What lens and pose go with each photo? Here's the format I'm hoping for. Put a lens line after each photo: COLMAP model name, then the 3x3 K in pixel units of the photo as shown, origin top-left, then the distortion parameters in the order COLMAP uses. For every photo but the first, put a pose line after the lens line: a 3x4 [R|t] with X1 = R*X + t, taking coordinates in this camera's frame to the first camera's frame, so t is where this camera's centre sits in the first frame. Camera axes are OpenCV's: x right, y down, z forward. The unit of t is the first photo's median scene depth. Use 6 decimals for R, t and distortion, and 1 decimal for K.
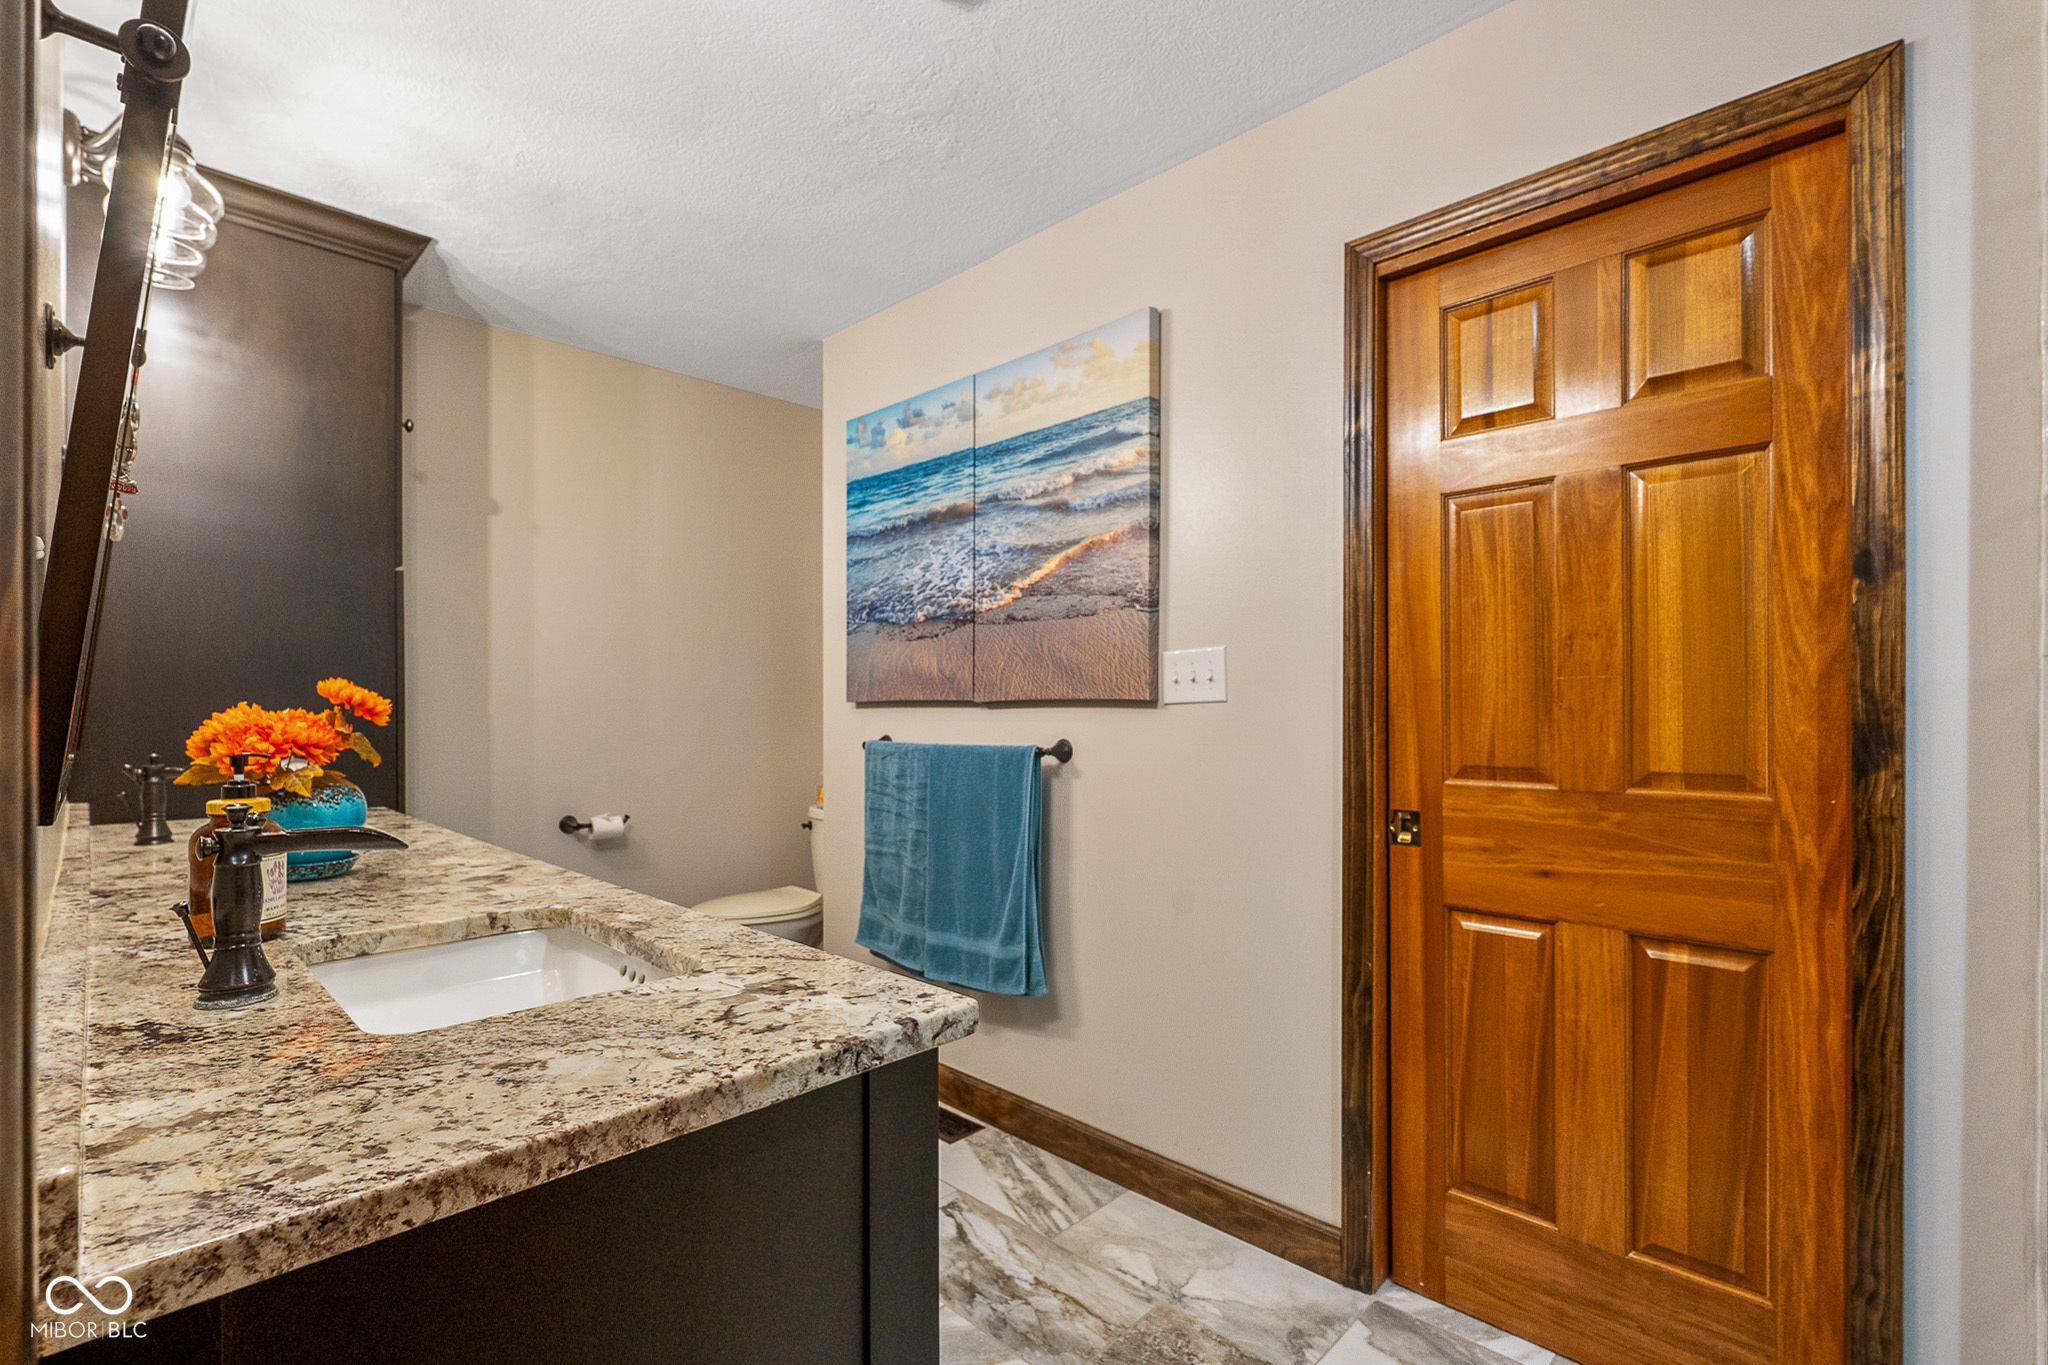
lens RADIAL K [[922.5, 0, 1033.0], [0, 922.5, 691.3], [0, 0, 1]] dist [-0.002550, -0.000615]
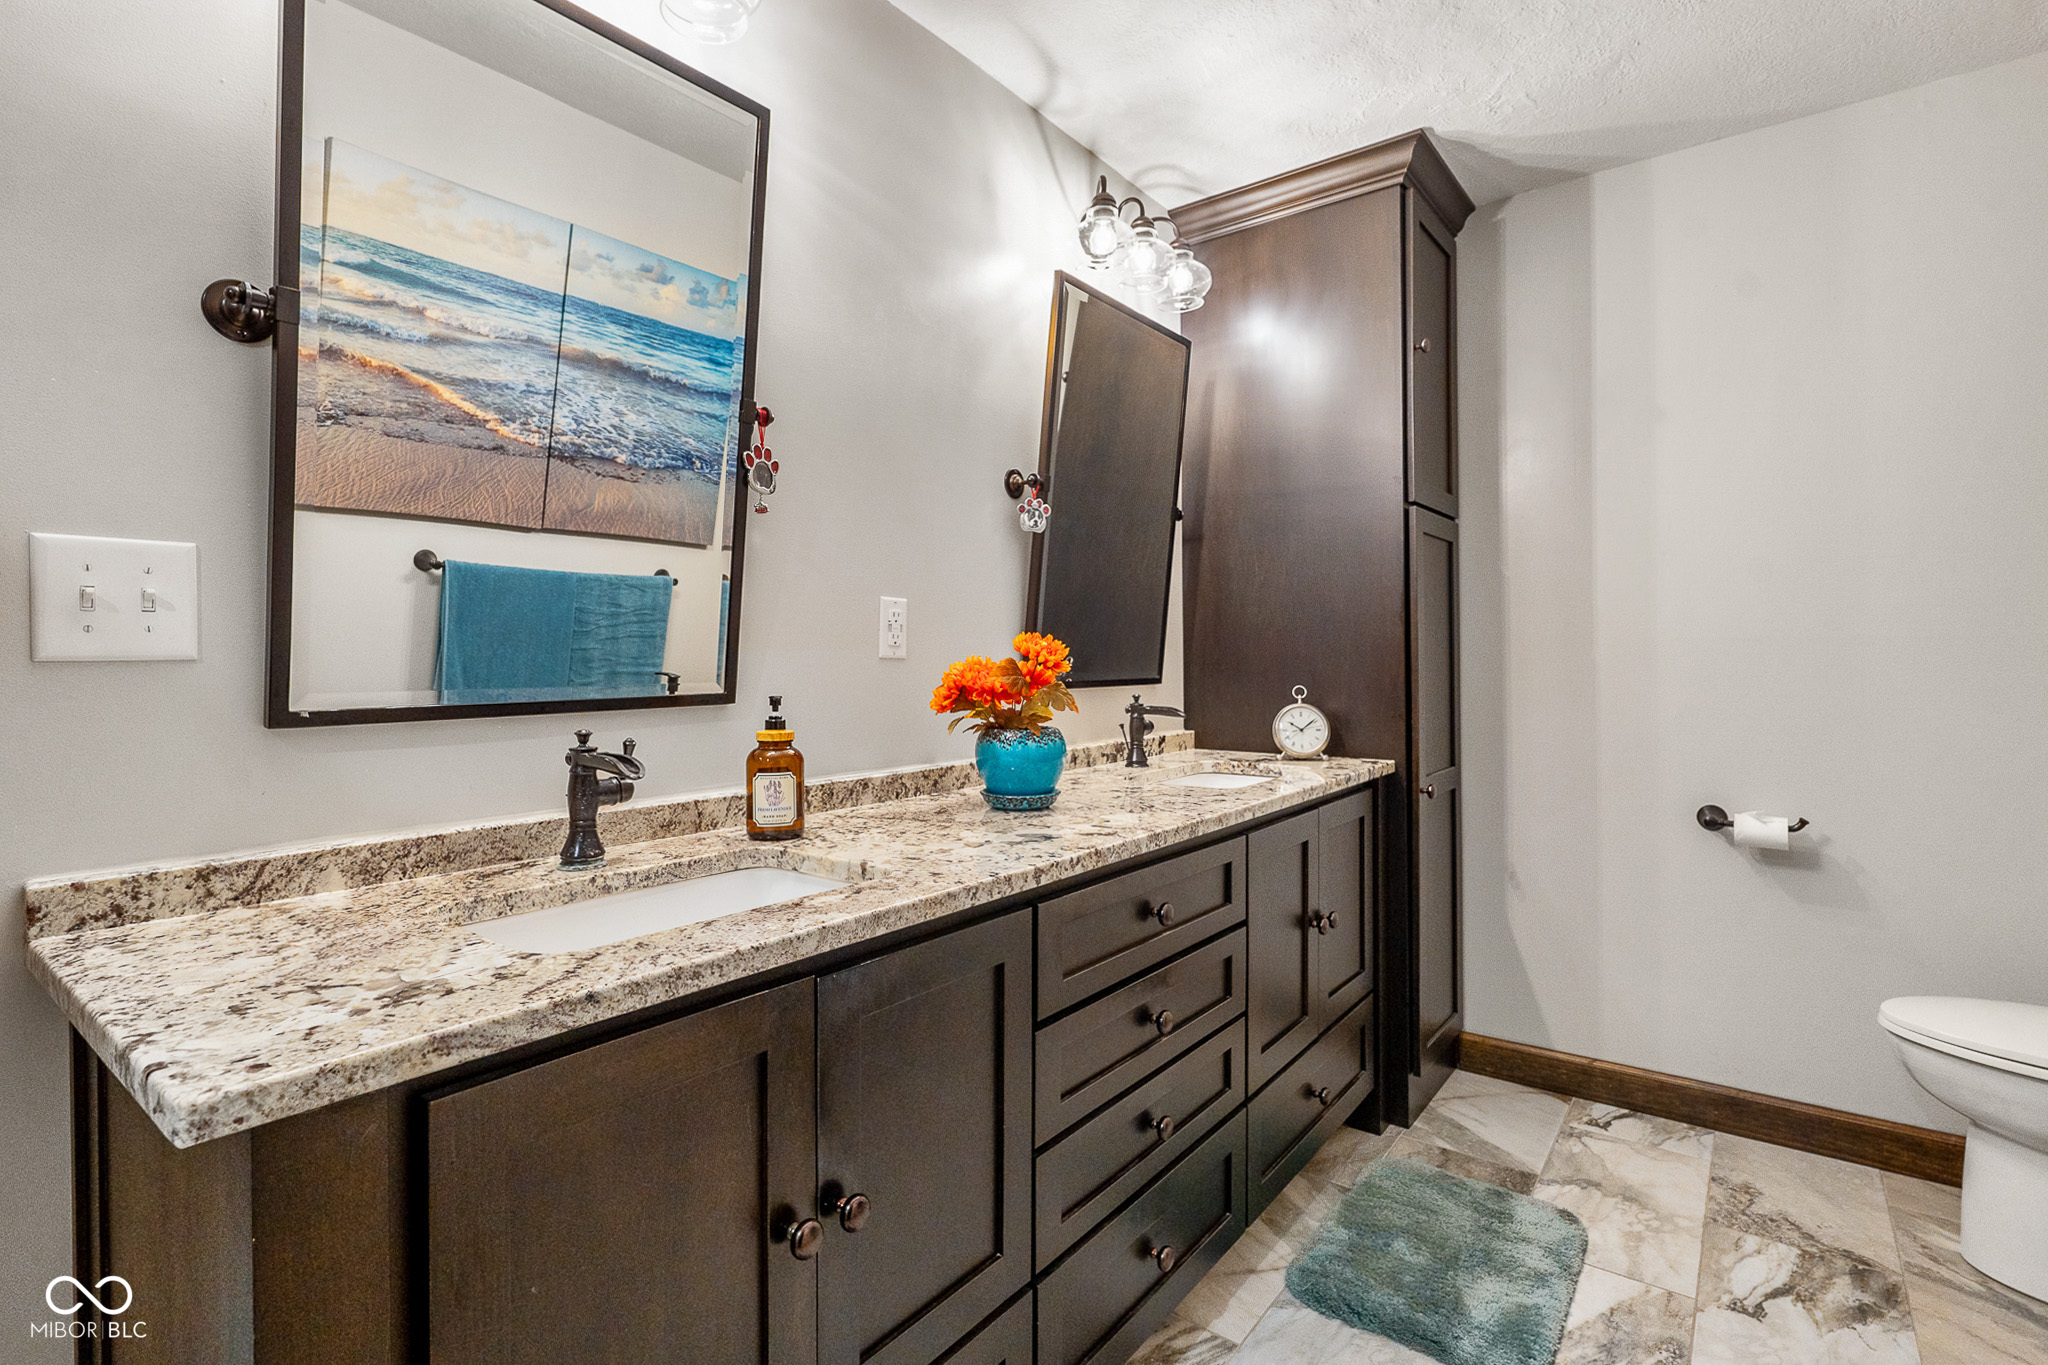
lens RADIAL K [[977.4, 0, 1035.2], [0, 977.4, 639.1], [0, 0, 1]] dist [0.012439, -0.001319]
pose [[0.118274, 0.000191, -0.992981, 0.768798], [0.015861, 0.999872, 0.002081, -0.012693], [0.992854, -0.015996, 0.118255, 1.556741]]
